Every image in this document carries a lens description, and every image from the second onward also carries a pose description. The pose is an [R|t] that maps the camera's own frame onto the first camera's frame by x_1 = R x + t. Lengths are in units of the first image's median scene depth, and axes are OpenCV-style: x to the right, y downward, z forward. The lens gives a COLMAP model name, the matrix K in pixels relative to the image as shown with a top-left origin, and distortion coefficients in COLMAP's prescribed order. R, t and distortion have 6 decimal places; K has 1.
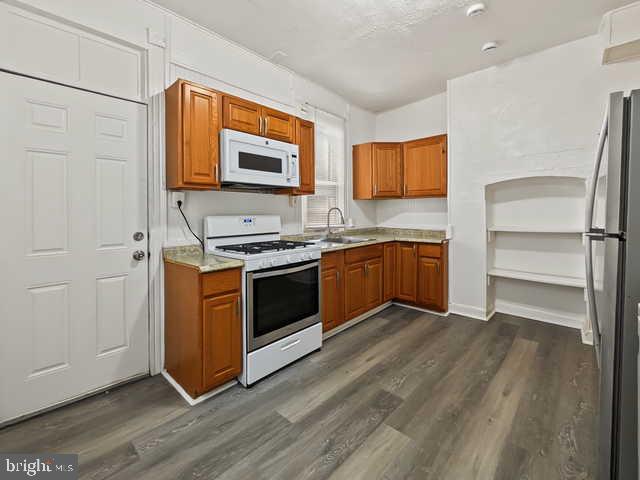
lens RADIAL K [[279.1, 0, 318.2], [0, 279.1, 225.3], [0, 0, 1]] dist [0.000308, 0.000053]
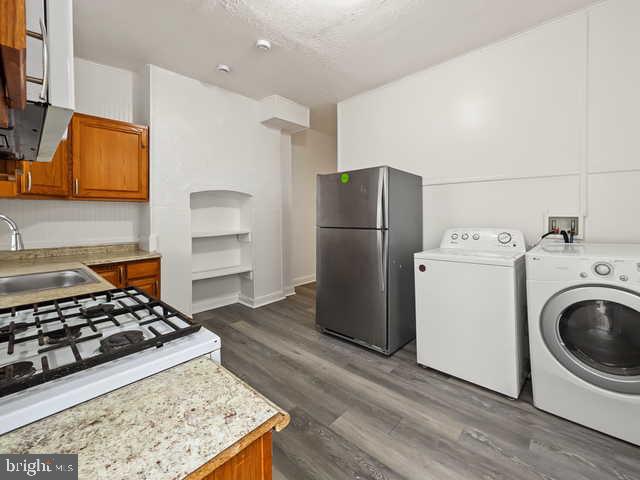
lens RADIAL K [[279.1, 0, 318.2], [0, 279.1, 225.3], [0, 0, 1]] dist [0.000308, 0.000053]
pose [[0.000328, -0.032378, 0.999476, -0.455026], [0.061180, 0.997604, 0.032297, -0.033235], [-0.998127, 0.061137, 0.002308, 0.596010]]
